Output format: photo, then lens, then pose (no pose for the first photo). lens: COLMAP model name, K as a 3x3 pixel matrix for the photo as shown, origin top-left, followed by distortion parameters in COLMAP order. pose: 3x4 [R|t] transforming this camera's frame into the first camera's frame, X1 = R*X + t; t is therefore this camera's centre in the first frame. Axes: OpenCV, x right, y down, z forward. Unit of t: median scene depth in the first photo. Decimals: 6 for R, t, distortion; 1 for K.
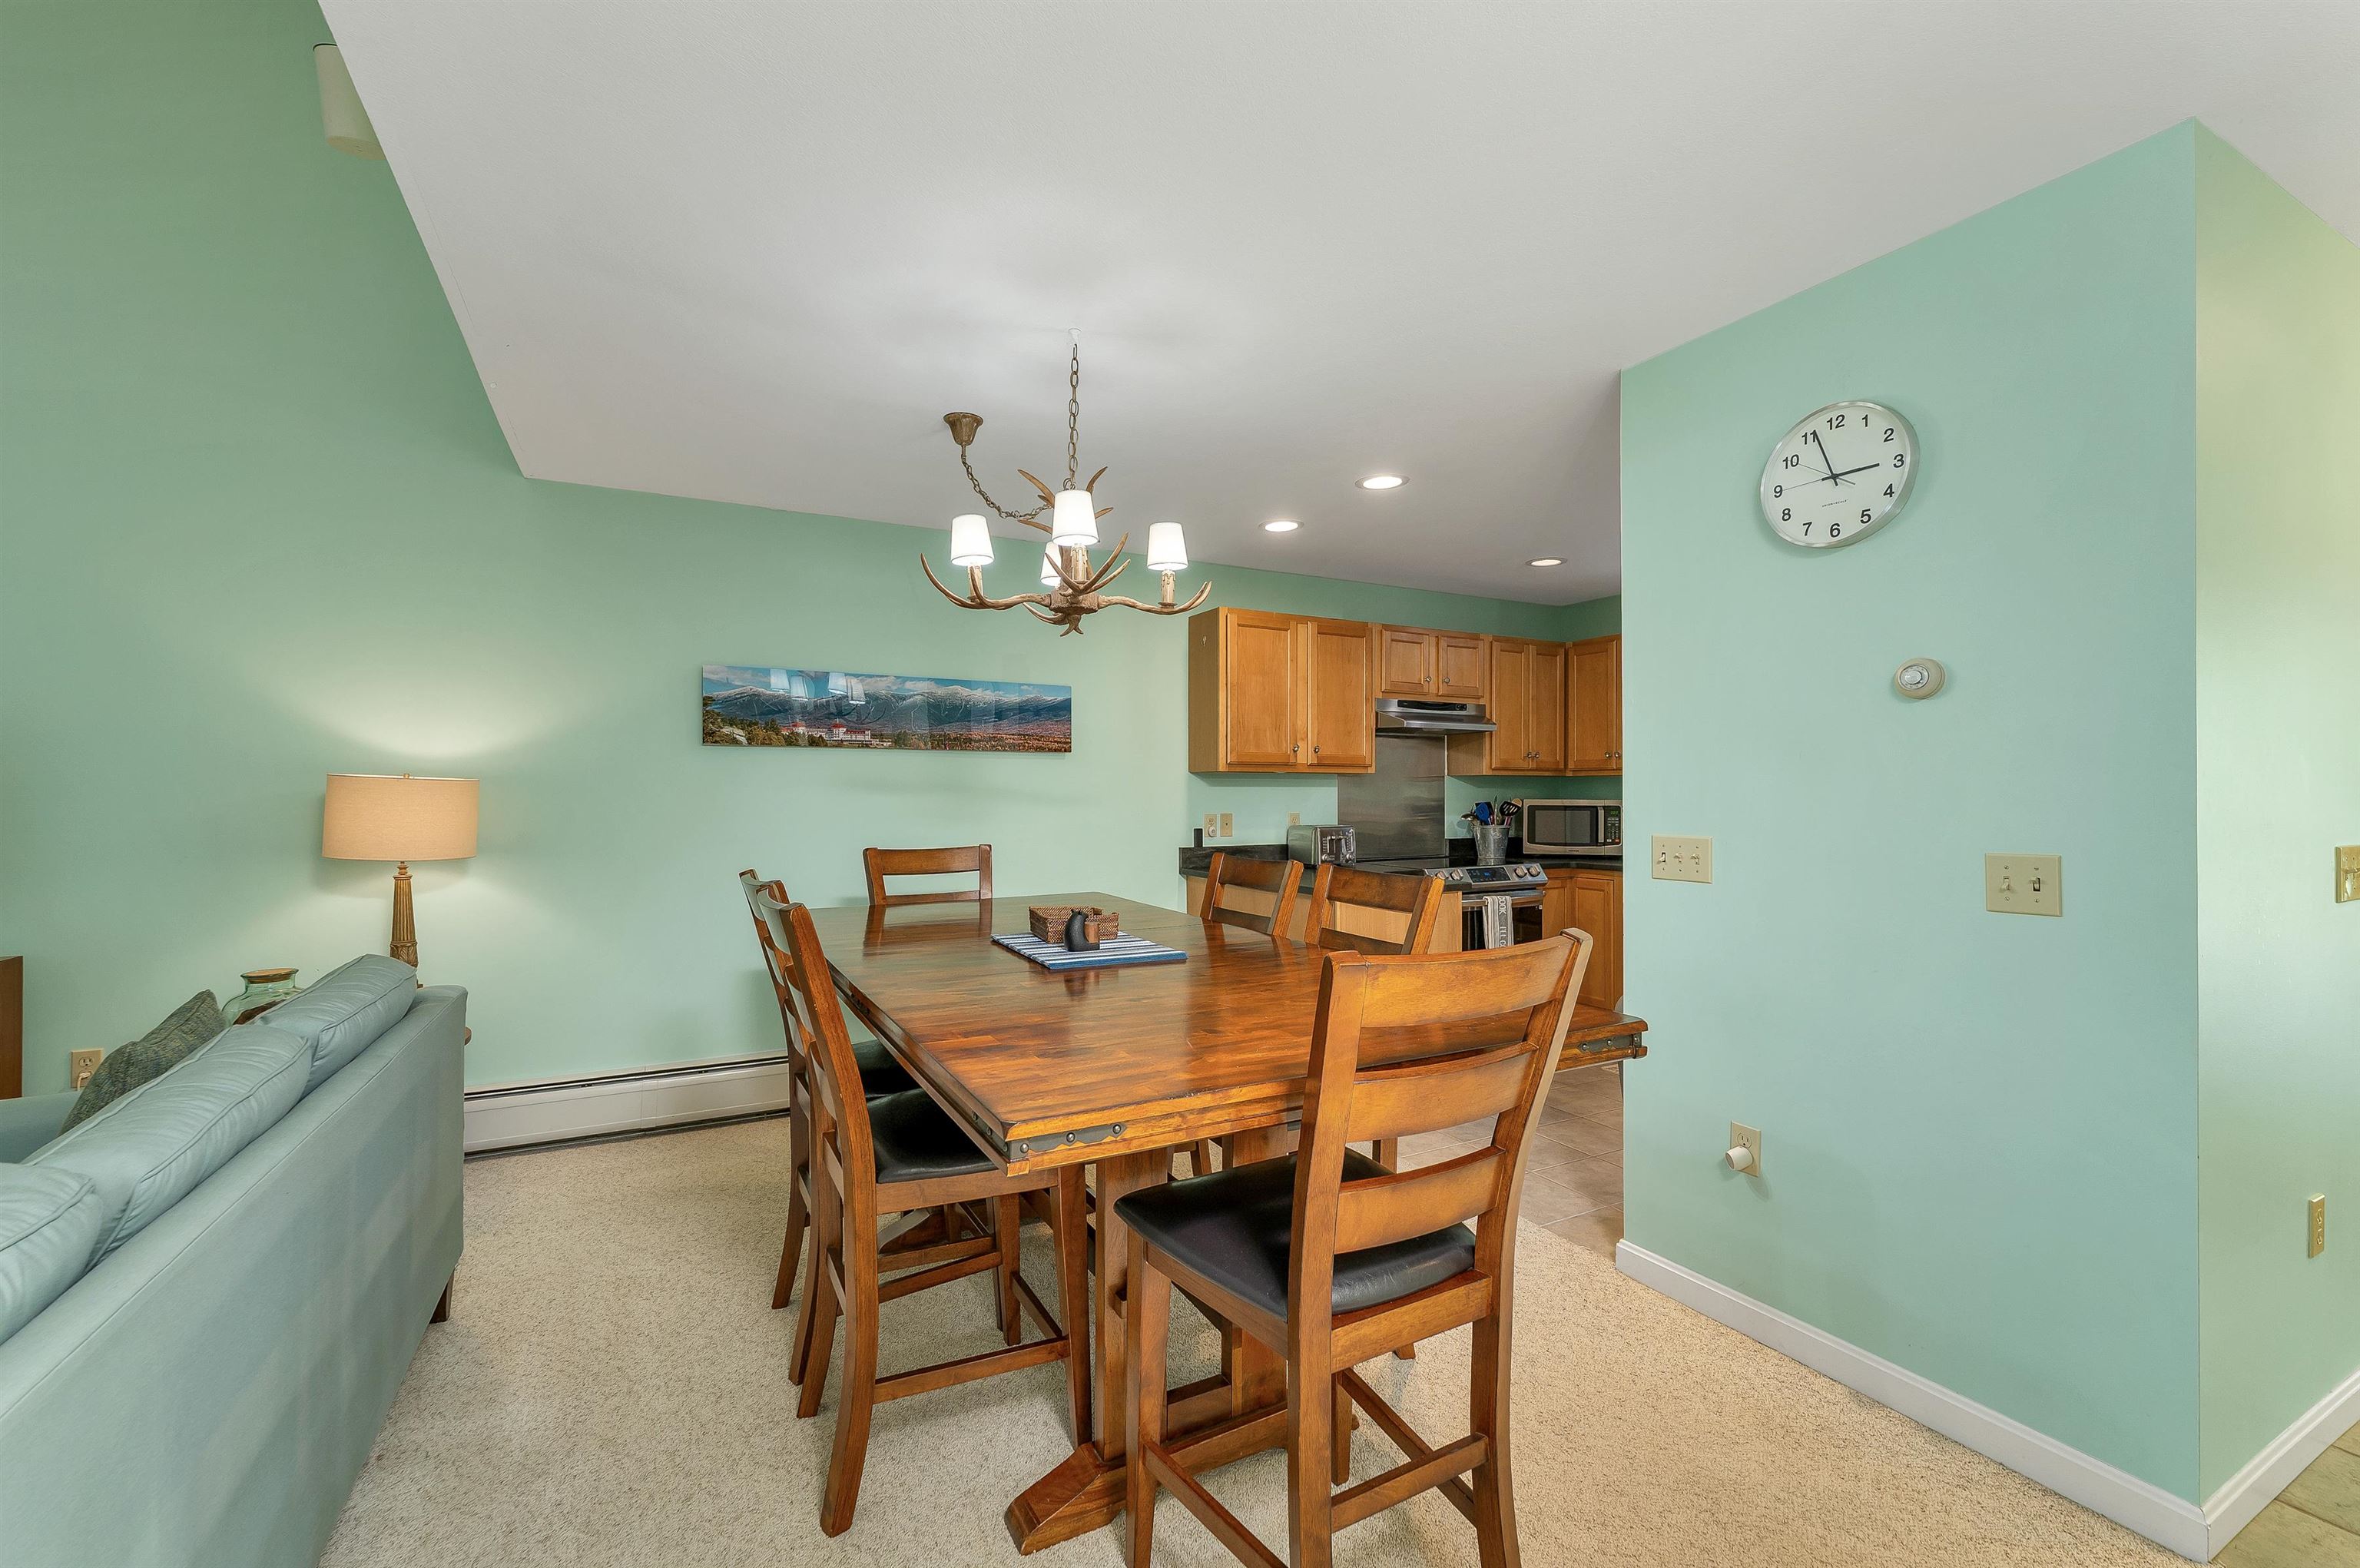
lens RADIAL K [[983.0, 0, 1181.5], [0, 983.0, 792.3], [0, 0, 1]] dist [0.003526, -0.000544]
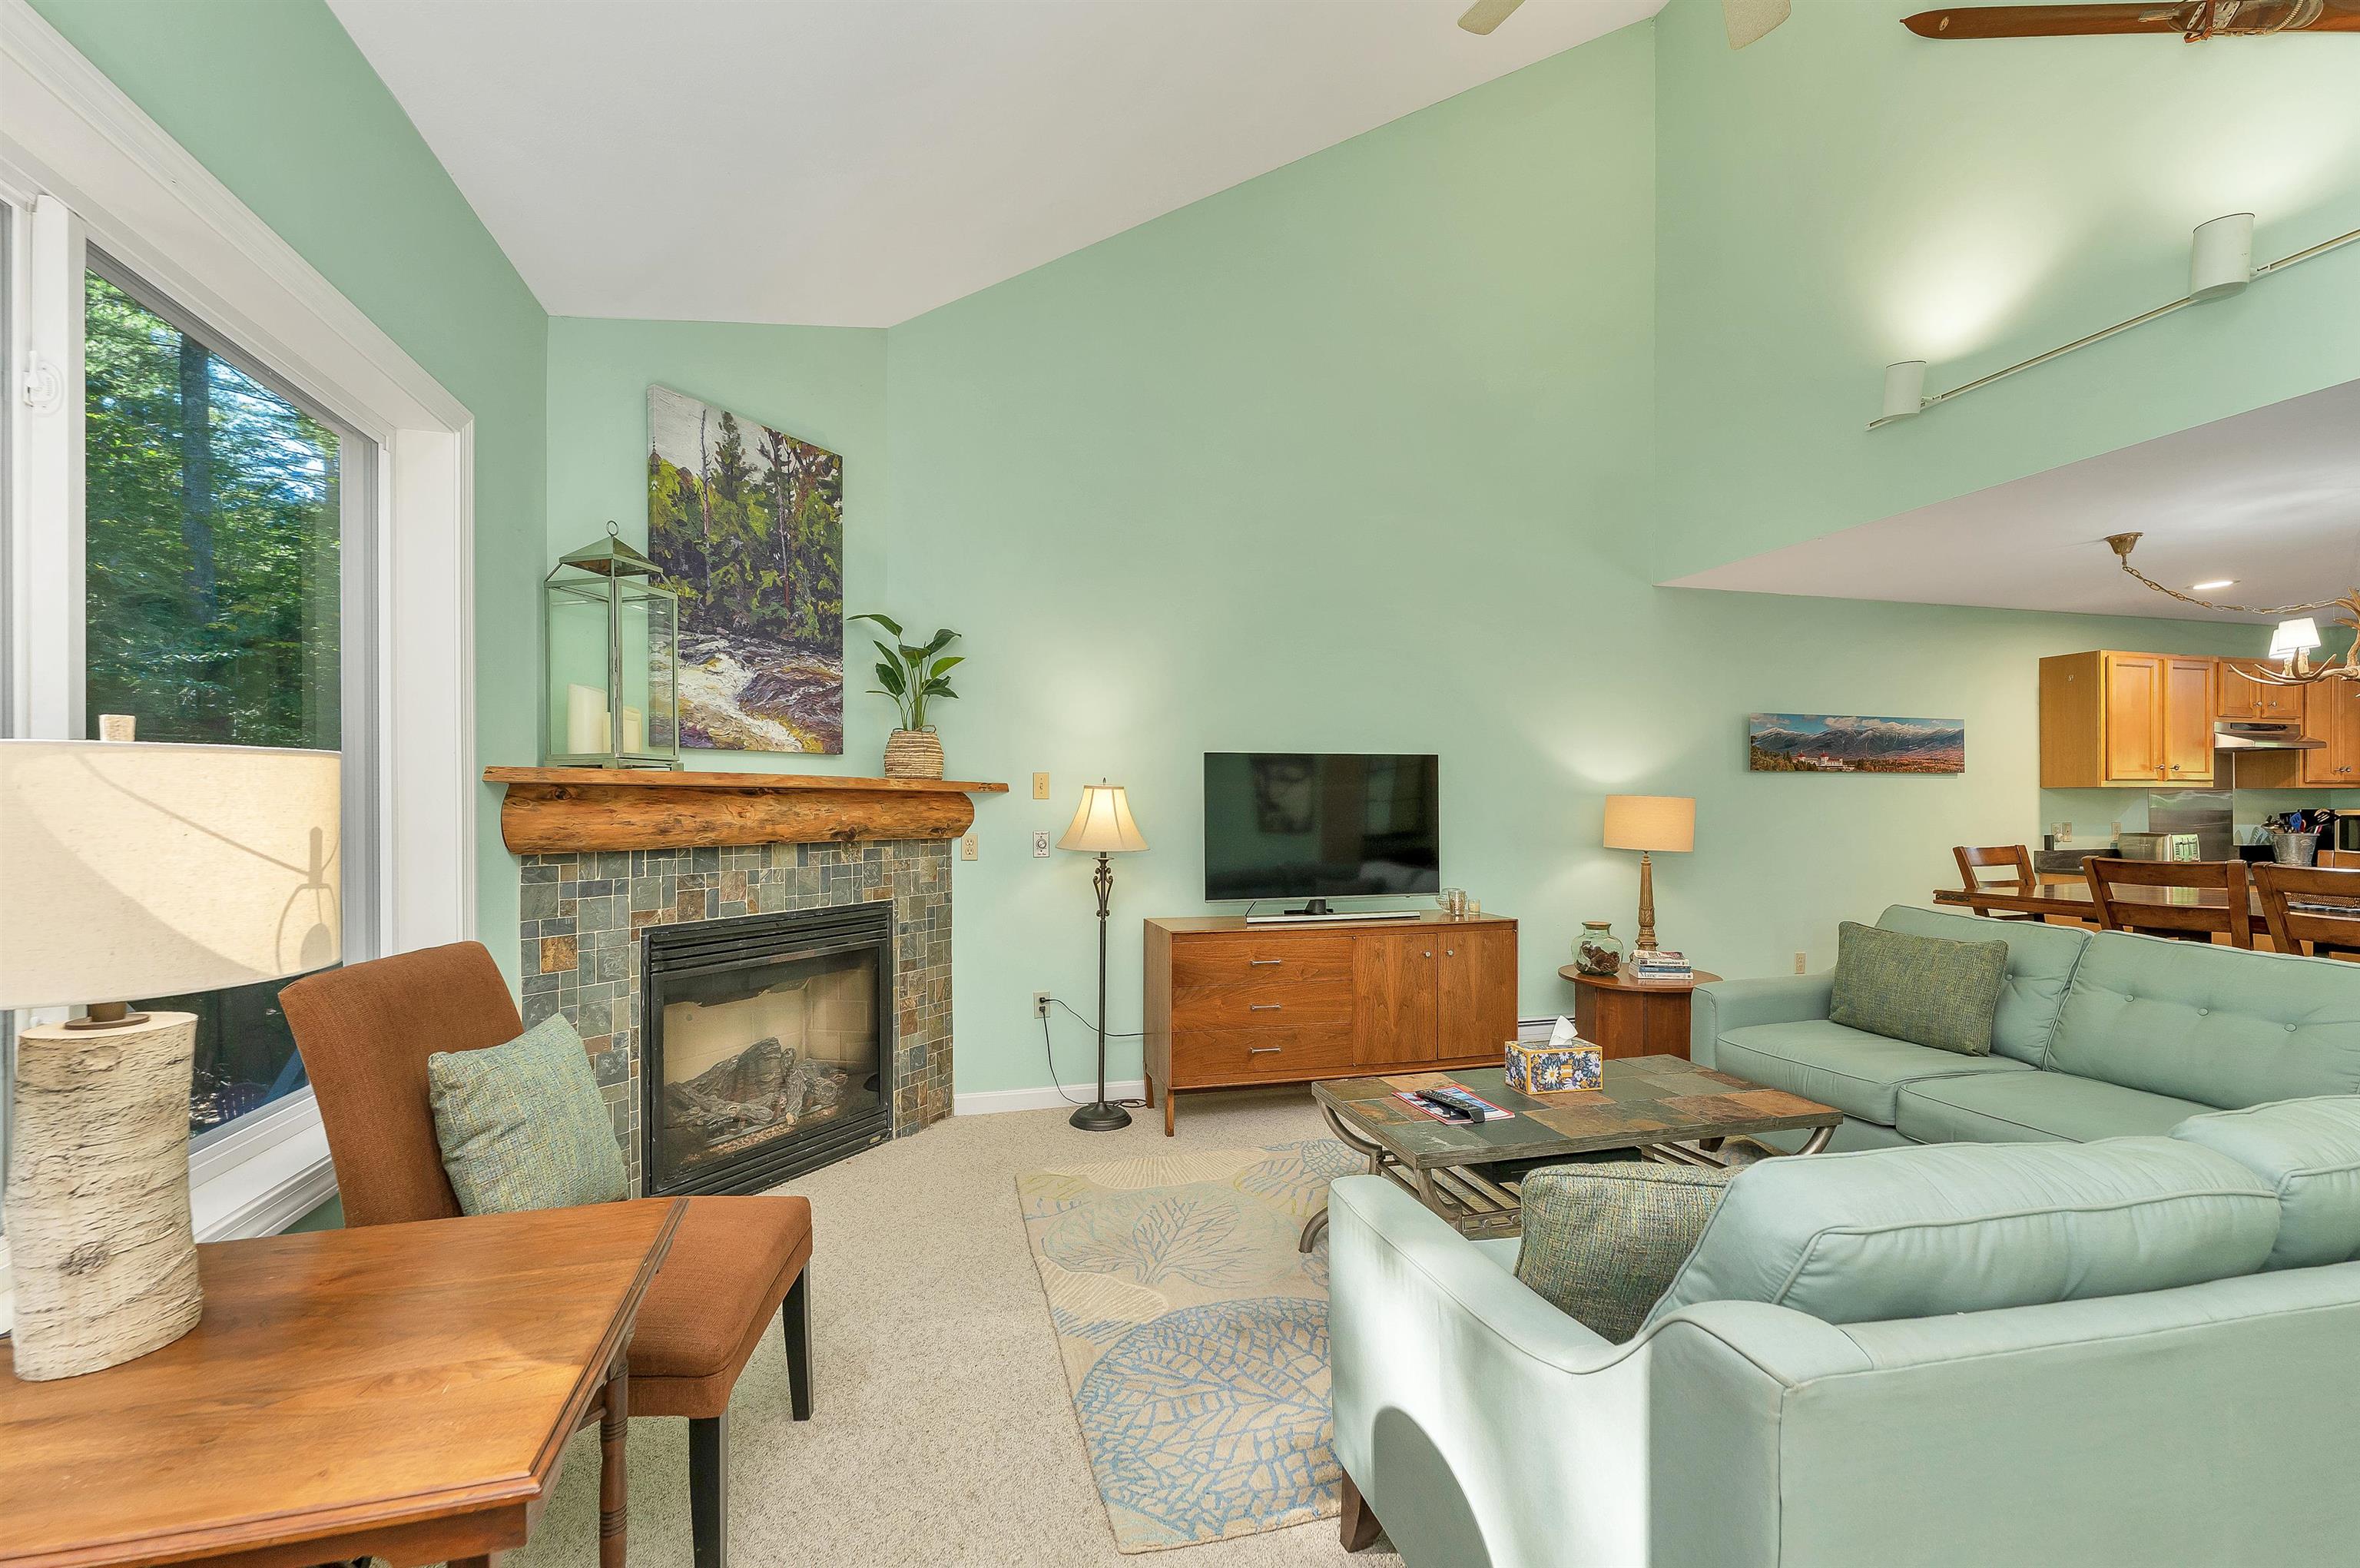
lens RADIAL K [[983.0, 0, 1193.7], [0, 983.0, 805.3], [0, 0, 1]] dist [0.003526, -0.000544]
pose [[0.976730, -0.003956, -0.214435, -0.832009], [0.004492, 0.999988, 0.002014, -0.006792], [0.214425, -0.002930, 0.976736, -0.436757]]
